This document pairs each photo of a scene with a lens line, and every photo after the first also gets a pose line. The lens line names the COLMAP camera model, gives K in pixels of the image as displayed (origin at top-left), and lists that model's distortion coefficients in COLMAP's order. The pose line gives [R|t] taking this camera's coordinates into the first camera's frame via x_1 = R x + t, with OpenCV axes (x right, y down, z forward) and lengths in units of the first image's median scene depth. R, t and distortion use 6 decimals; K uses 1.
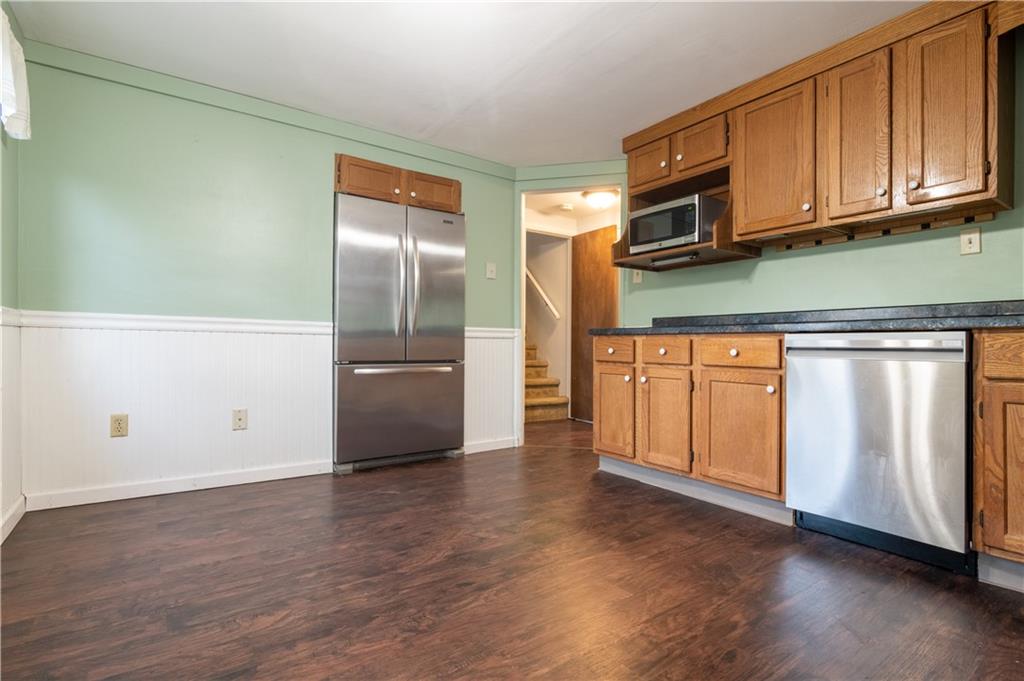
lens RADIAL K [[497.6, 0, 514.6], [0, 497.6, 341.1], [0, 0, 1]] dist [-0.005918, -0.001019]
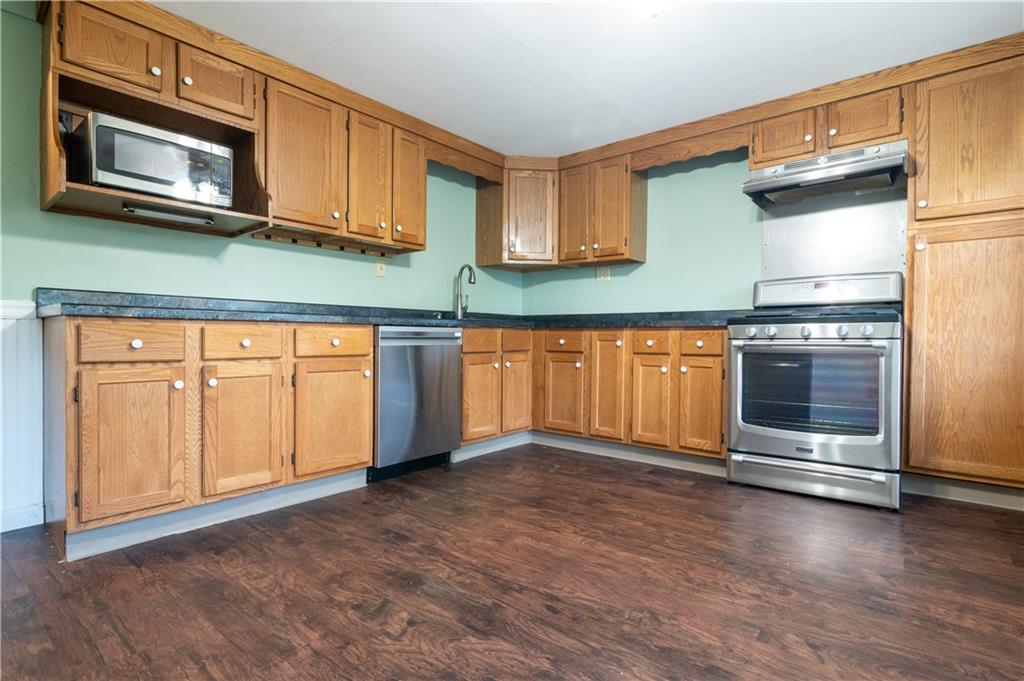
lens RADIAL K [[497.6, 0, 513.3], [0, 497.6, 341.4], [0, 0, 1]] dist [-0.005918, -0.001019]
pose [[-0.252572, -0.016111, 0.967444, -0.719952], [-0.013072, 0.999827, 0.013238, 0.003271], [-0.967490, -0.009303, -0.252739, 1.003770]]
